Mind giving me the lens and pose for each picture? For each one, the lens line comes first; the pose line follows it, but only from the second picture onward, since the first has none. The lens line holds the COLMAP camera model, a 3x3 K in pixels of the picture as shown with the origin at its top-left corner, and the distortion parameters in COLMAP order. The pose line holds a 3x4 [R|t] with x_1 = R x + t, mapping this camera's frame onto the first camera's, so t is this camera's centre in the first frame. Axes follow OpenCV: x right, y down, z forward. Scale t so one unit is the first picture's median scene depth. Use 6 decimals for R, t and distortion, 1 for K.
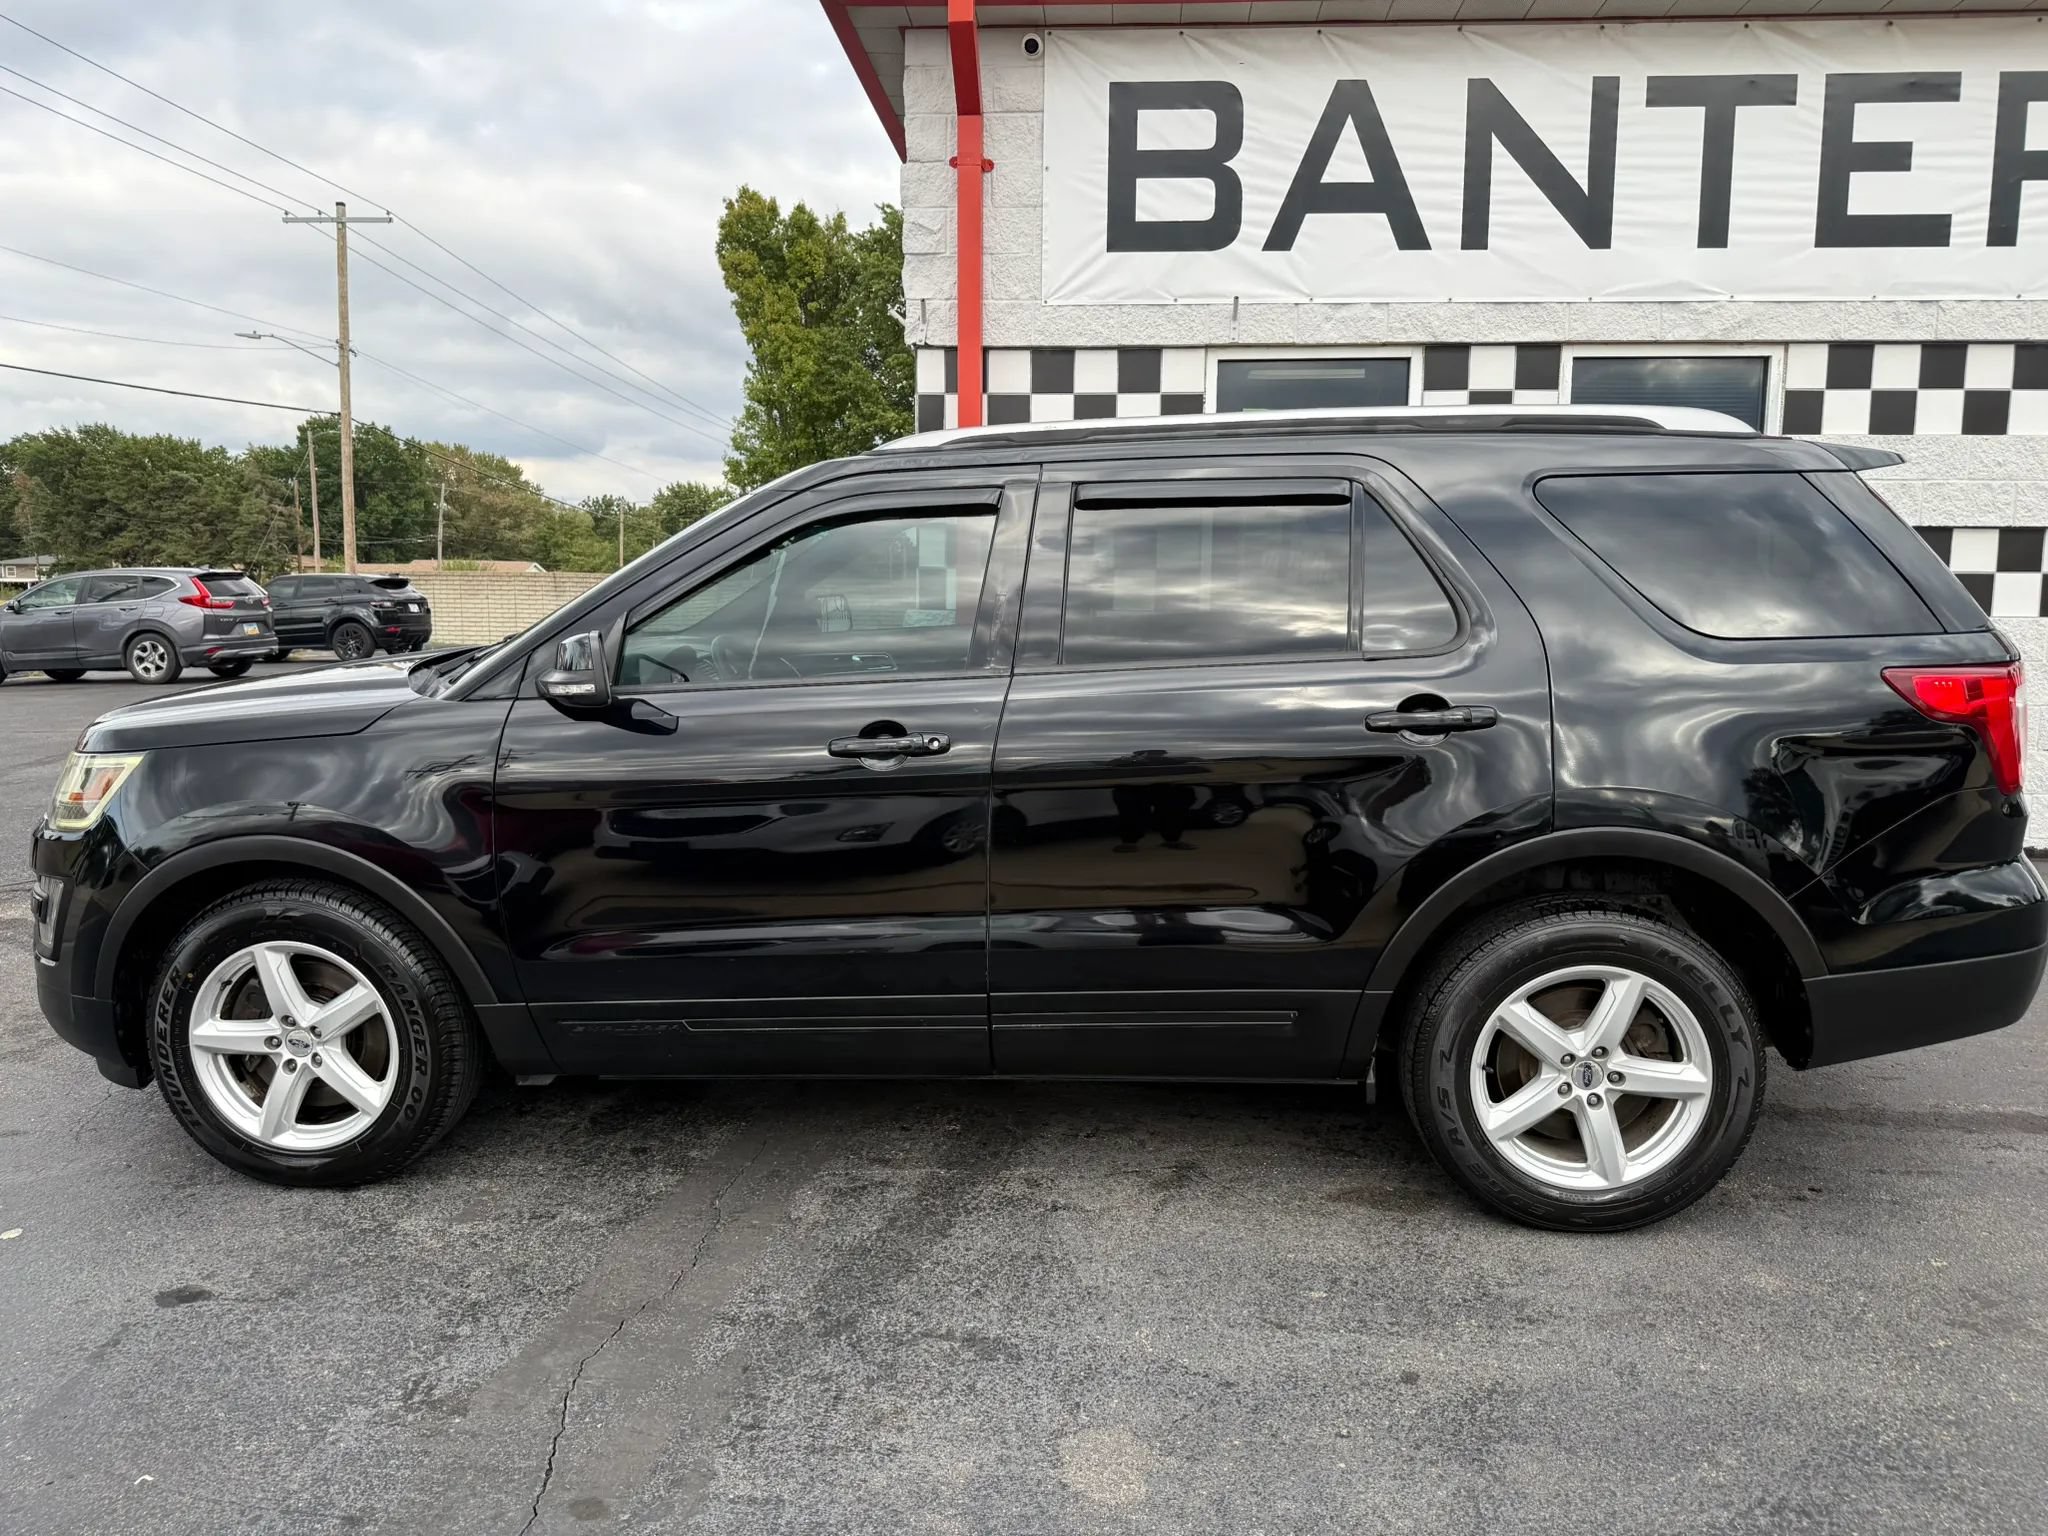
lens RADIAL K [[1460.7, 0, 1009.6], [0, 1460.7, 779.9], [0, 0, 1]] dist [0.020245, -0.027351]
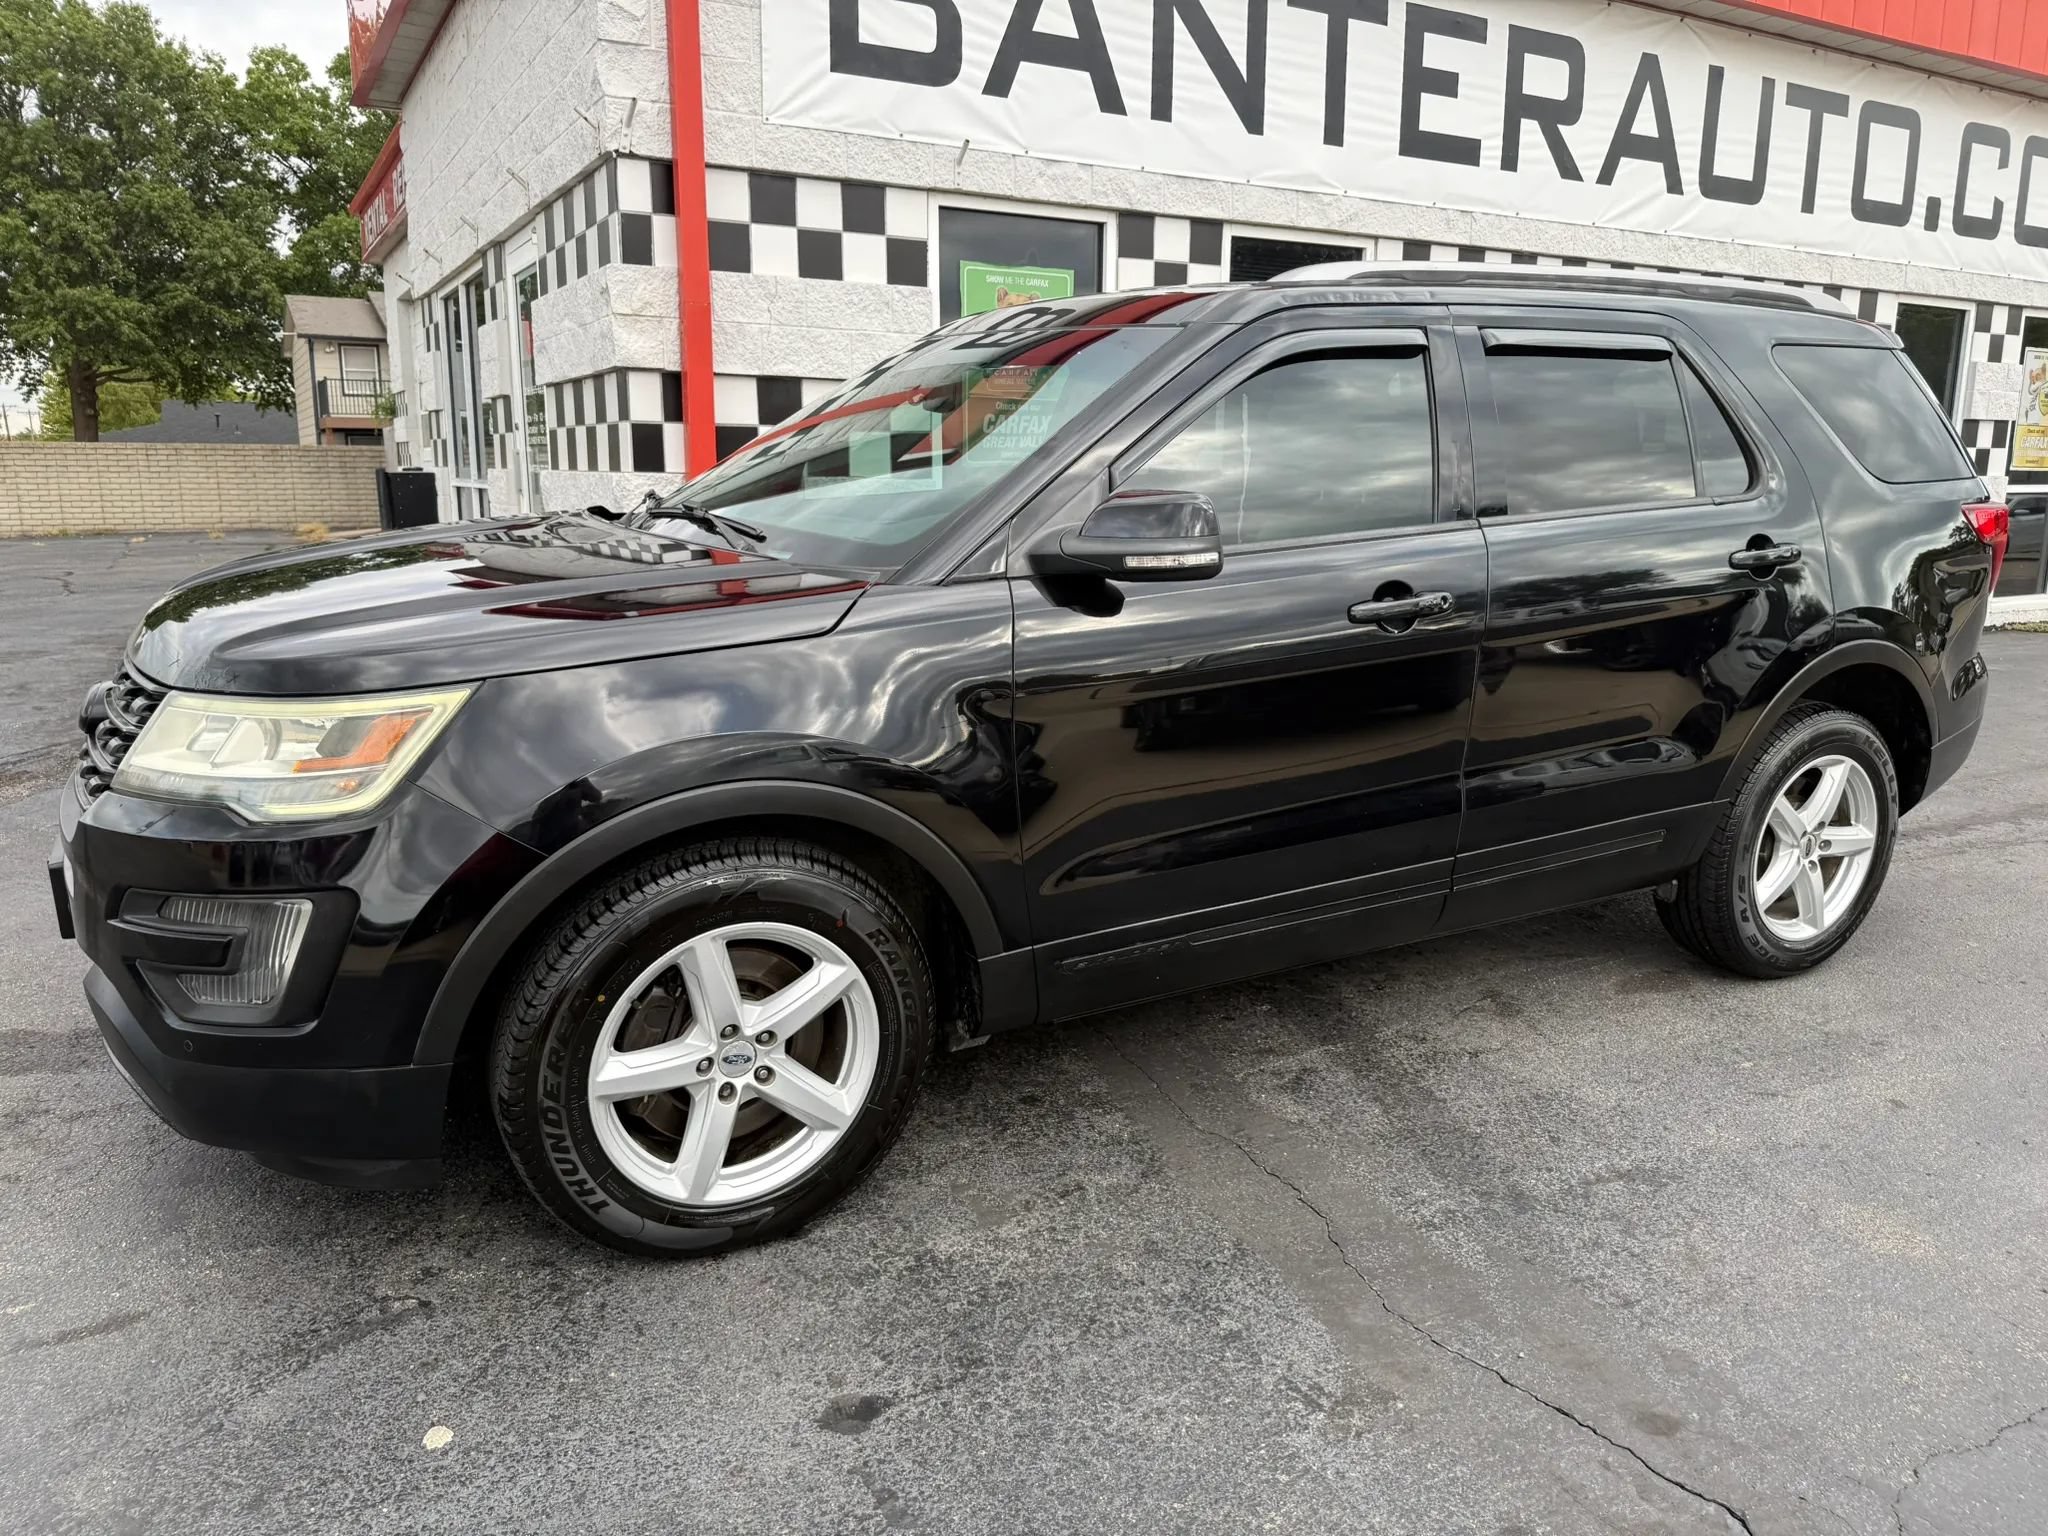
lens RADIAL K [[1460.7, 0, 1026.2], [0, 1460.7, 771.5], [0, 0, 1]] dist [0.020245, -0.027351]
pose [[0.834188, -0.113564, 0.539661, -0.540099], [0.070019, 0.992458, 0.100617, -0.019861], [-0.547018, -0.046147, 0.835848, 0.228395]]
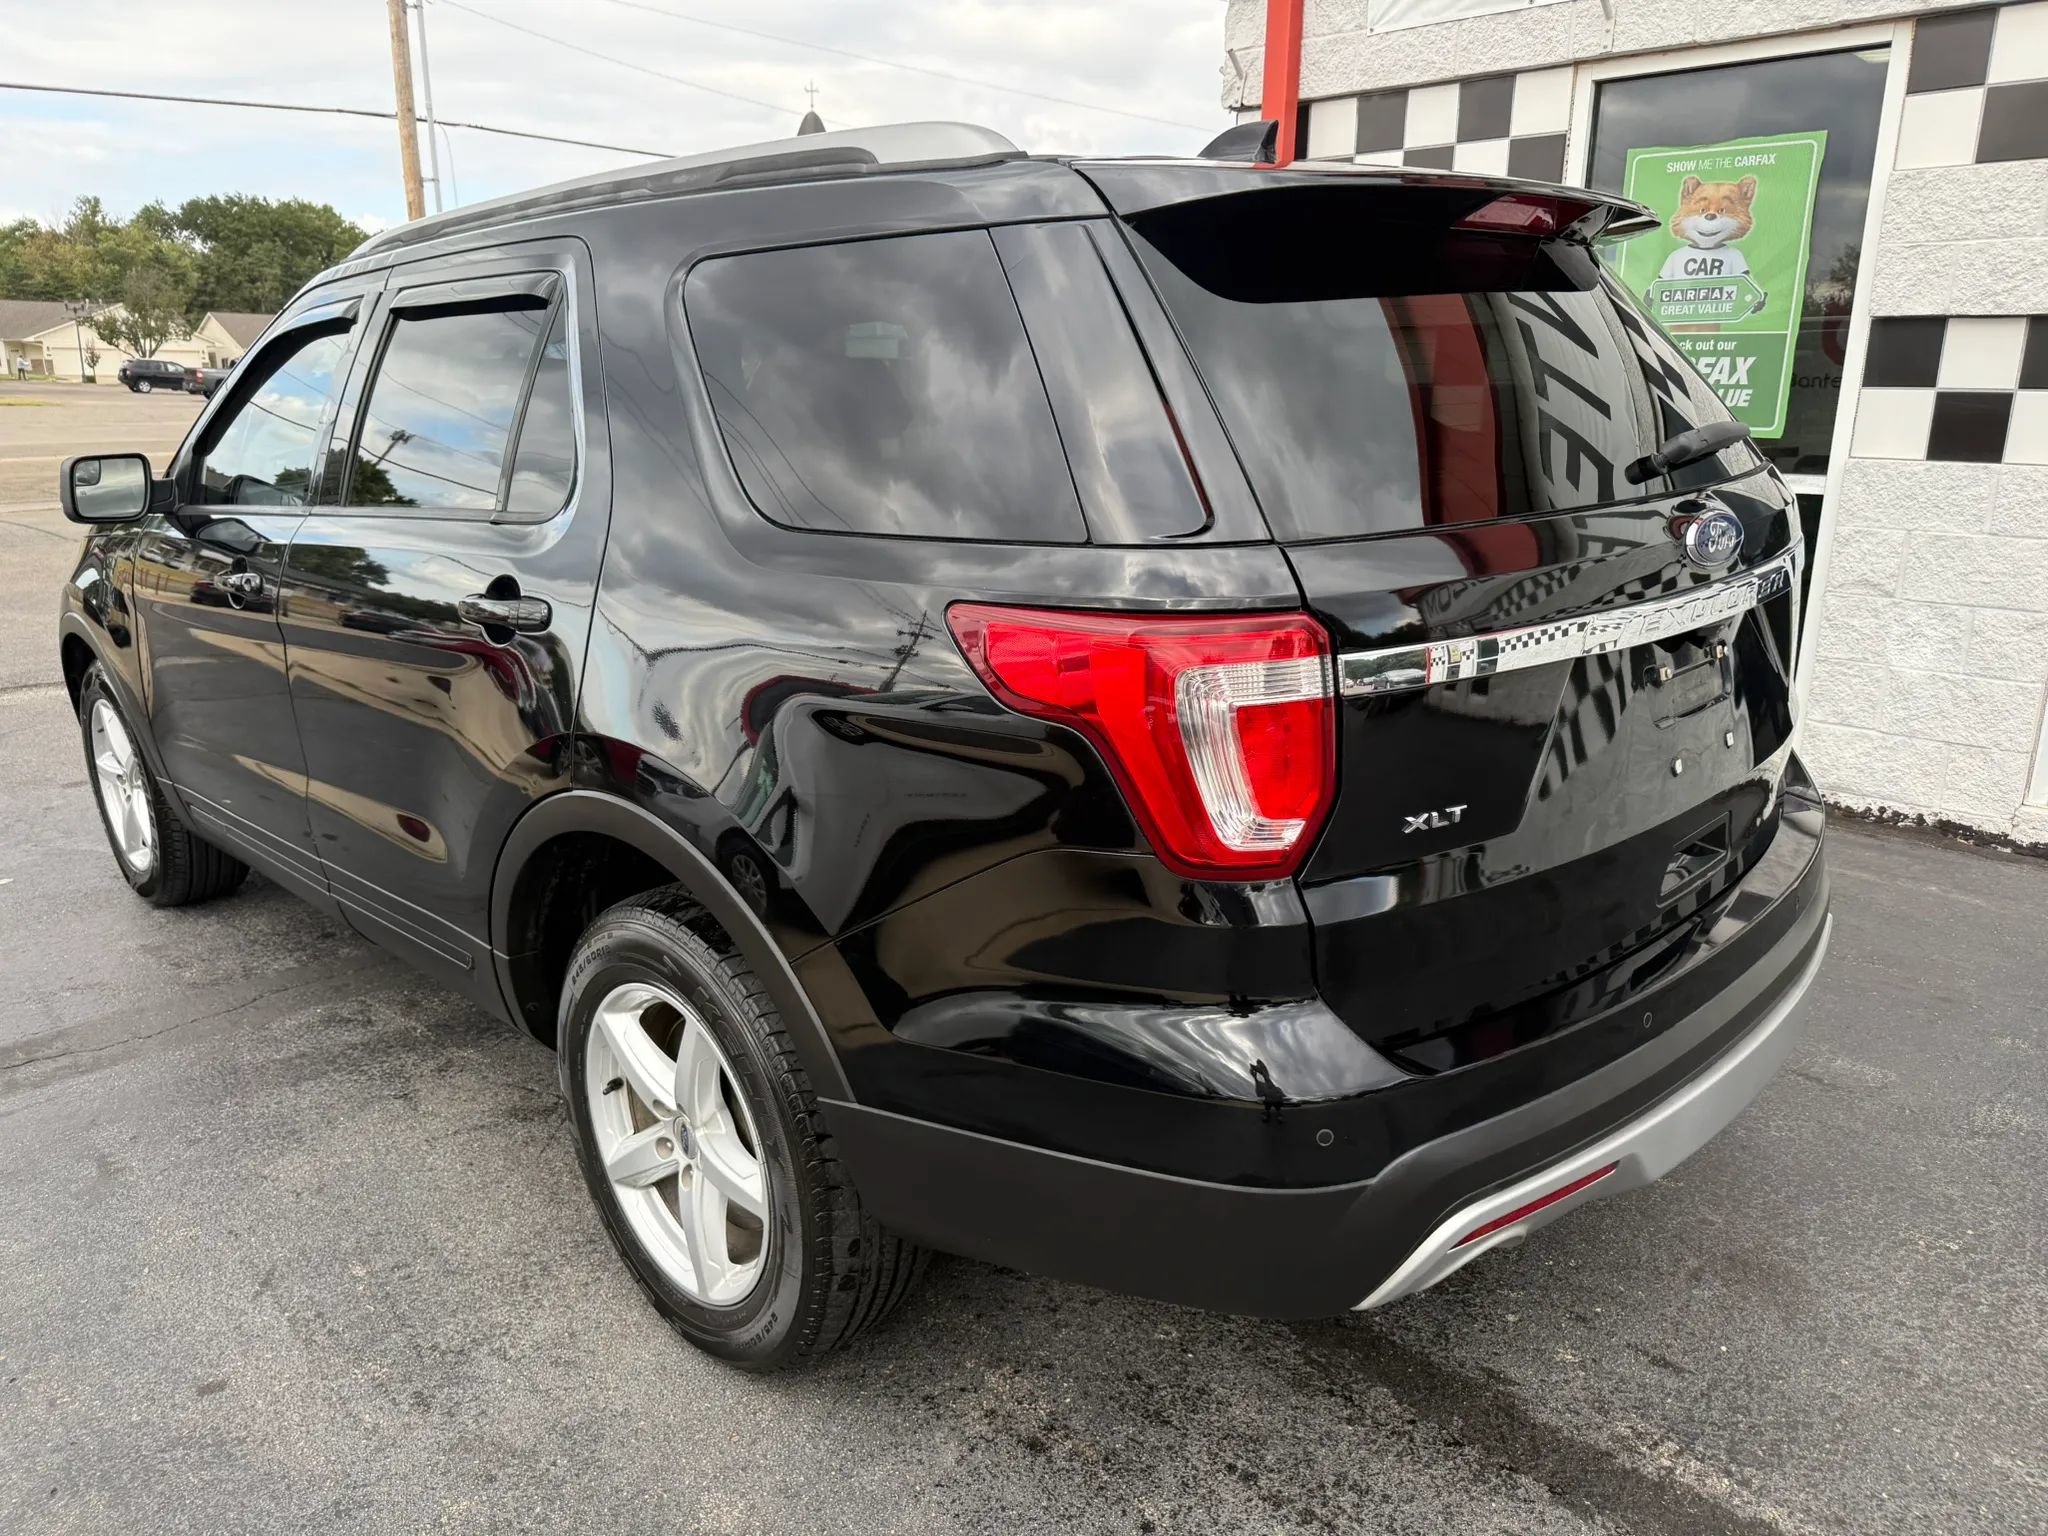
lens RADIAL K [[1460.7, 0, 1019.2], [0, 1460.7, 765.9], [0, 0, 1]] dist [0.020245, -0.027351]
pose [[0.762120, 0.168843, -0.625032, 0.634679], [-0.088134, 0.983465, 0.158204, -0.073424], [0.641409, -0.065484, 0.764400, 0.384835]]
